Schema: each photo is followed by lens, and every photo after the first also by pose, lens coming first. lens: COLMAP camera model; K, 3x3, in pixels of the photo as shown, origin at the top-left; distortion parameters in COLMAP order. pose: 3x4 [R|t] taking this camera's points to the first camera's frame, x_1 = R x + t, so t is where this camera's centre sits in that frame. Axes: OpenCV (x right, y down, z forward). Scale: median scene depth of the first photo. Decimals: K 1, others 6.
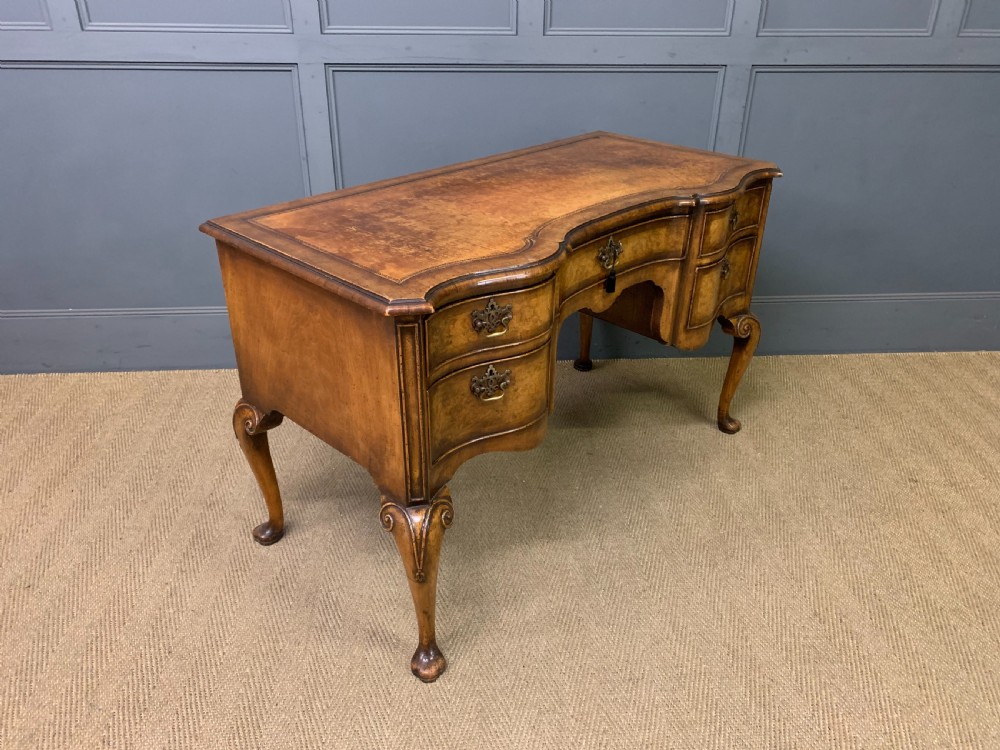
lens RADIAL K [[762.8, 0, 496.7], [0, 762.8, 370.9], [0, 0, 1]] dist [0.031177, -0.009348]
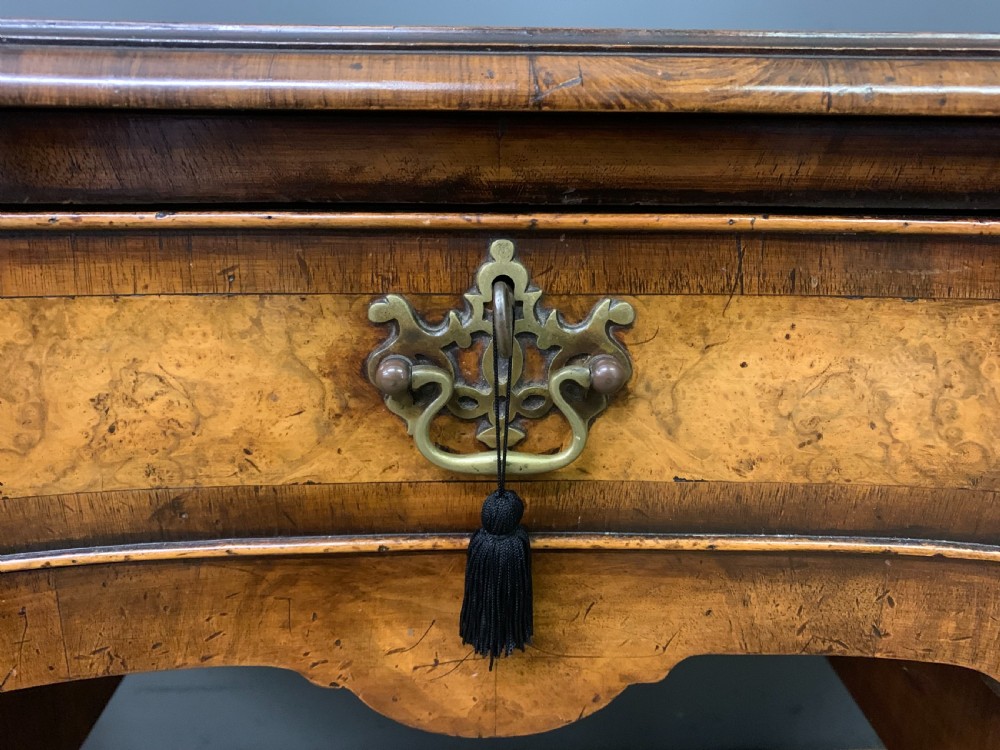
lens RADIAL K [[833.2, 0, 501.5], [0, 833.2, 374.0], [0, 0, 1]] dist [0.002967, -0.002521]
pose [[0.725185, 0.207200, -0.656640, 0.245814], [-0.329092, 0.941974, -0.066209, -0.142376], [0.604819, 0.264109, 0.751293, 0.882723]]
